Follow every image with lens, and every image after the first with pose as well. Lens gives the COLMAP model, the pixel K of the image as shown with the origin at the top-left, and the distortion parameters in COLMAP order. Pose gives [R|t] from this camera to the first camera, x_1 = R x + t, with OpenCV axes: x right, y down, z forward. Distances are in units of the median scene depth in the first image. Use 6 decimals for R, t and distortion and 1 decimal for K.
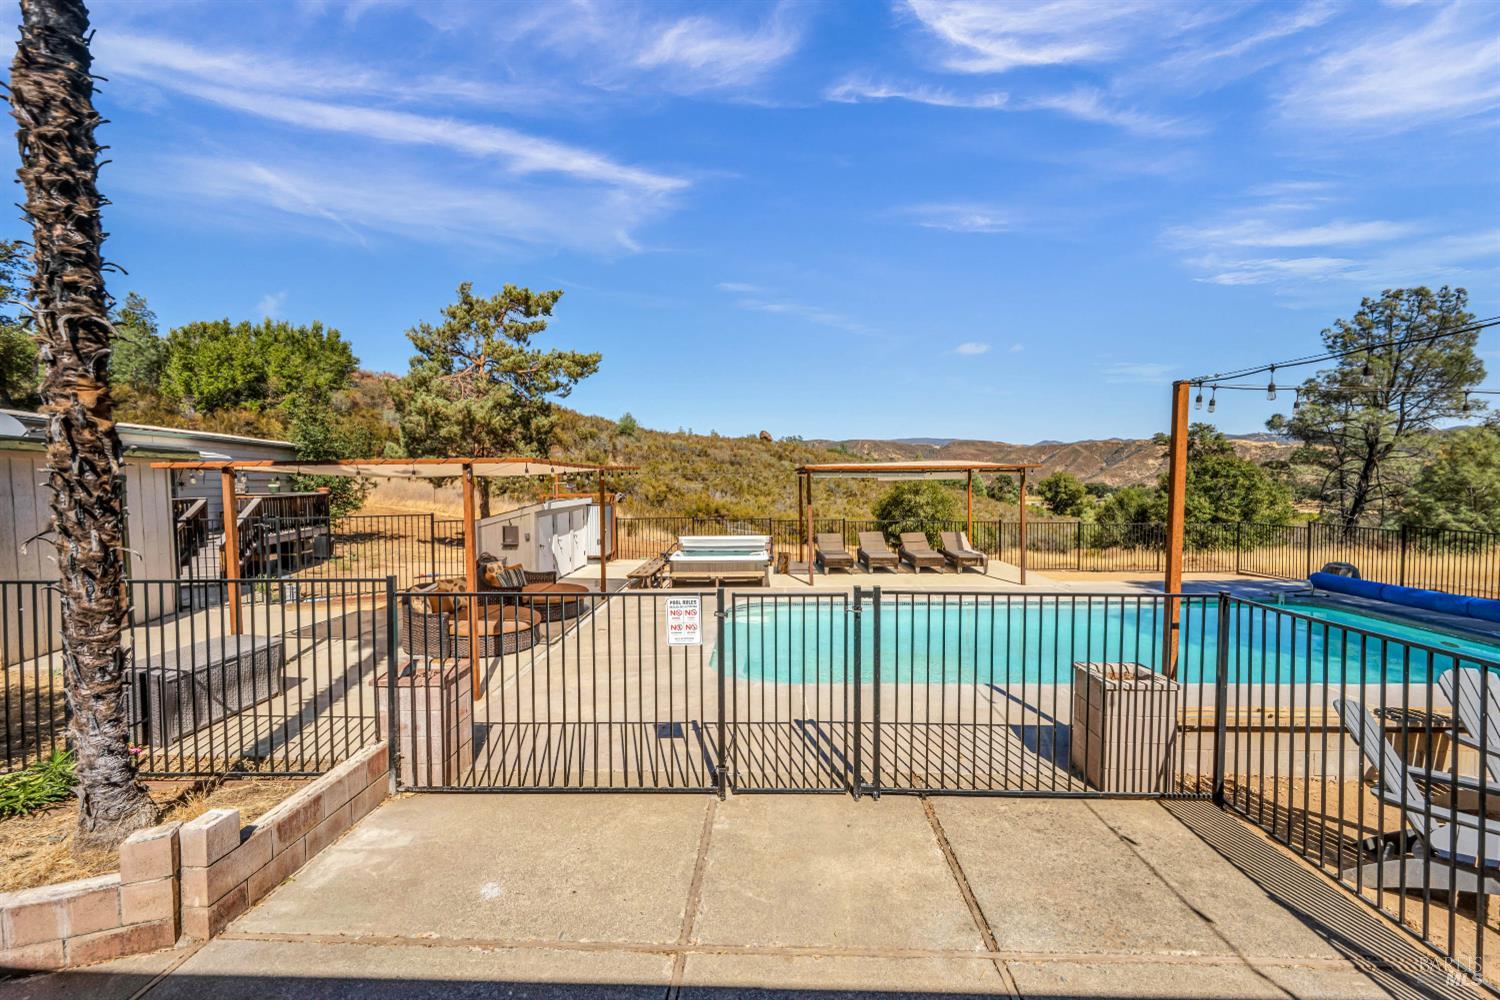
lens RADIAL K [[621.2, 0, 747.4], [0, 621.2, 500.4], [0, 0, 1]] dist [0.003775, -0.000120]
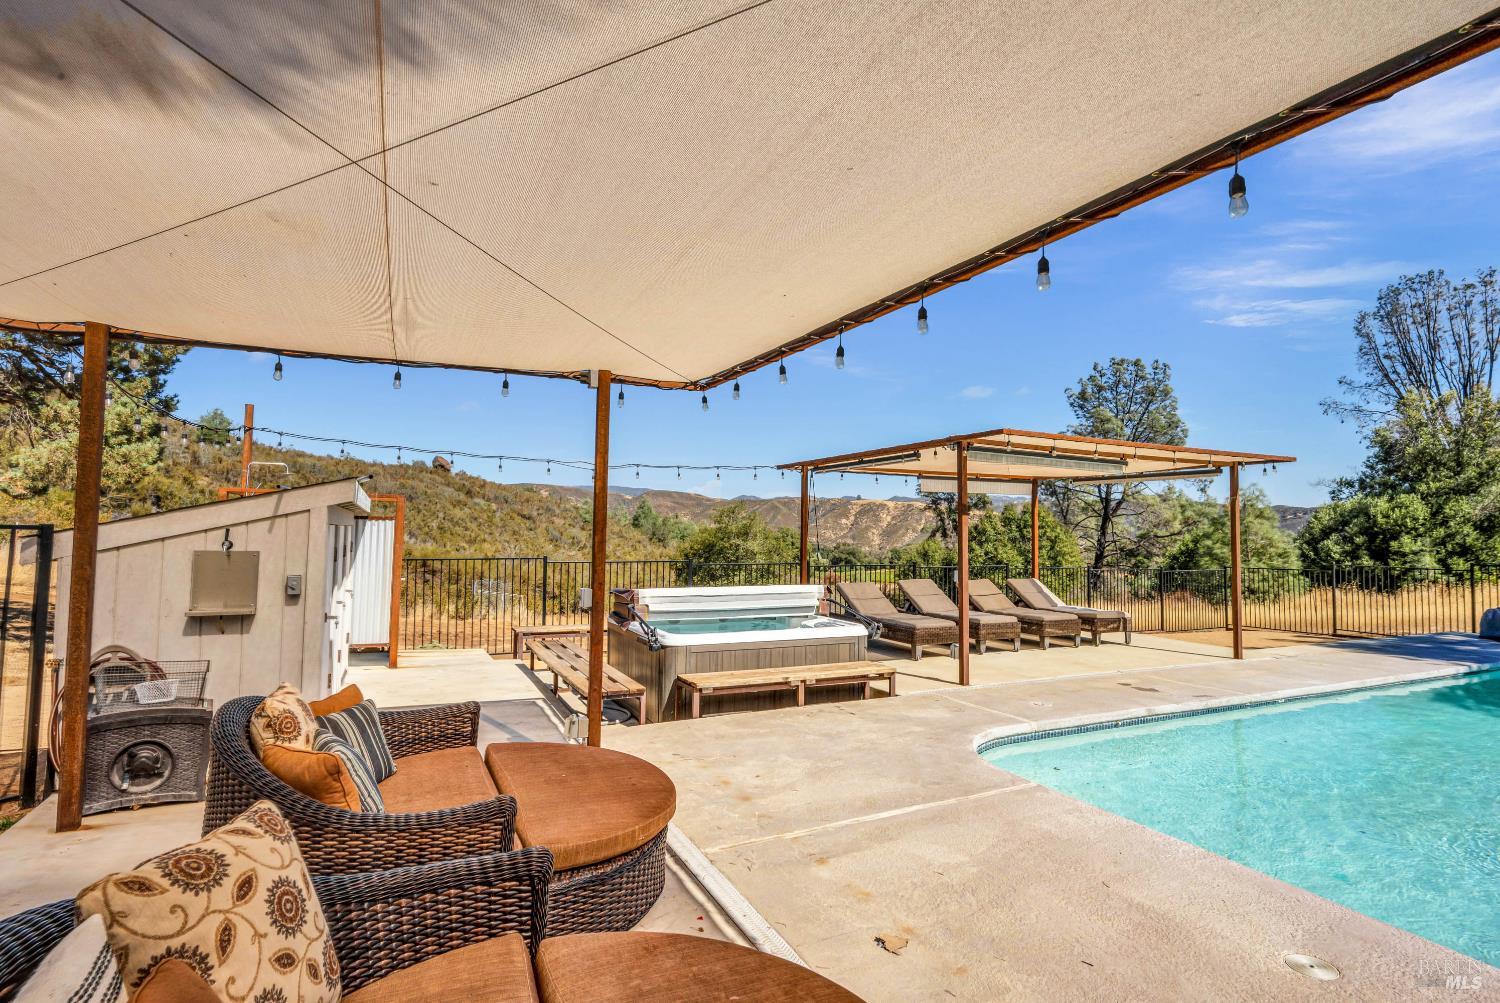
lens RADIAL K [[751.3, 0, 759.7], [0, 751.3, 499.2], [0, 0, 1]] dist [0.001380, -0.000115]
pose [[0.885275, 0.042020, 0.463165, -0.202328], [-0.003757, 0.996523, -0.083228, 0.028055], [-0.465052, 0.071940, 0.882356, 0.356940]]
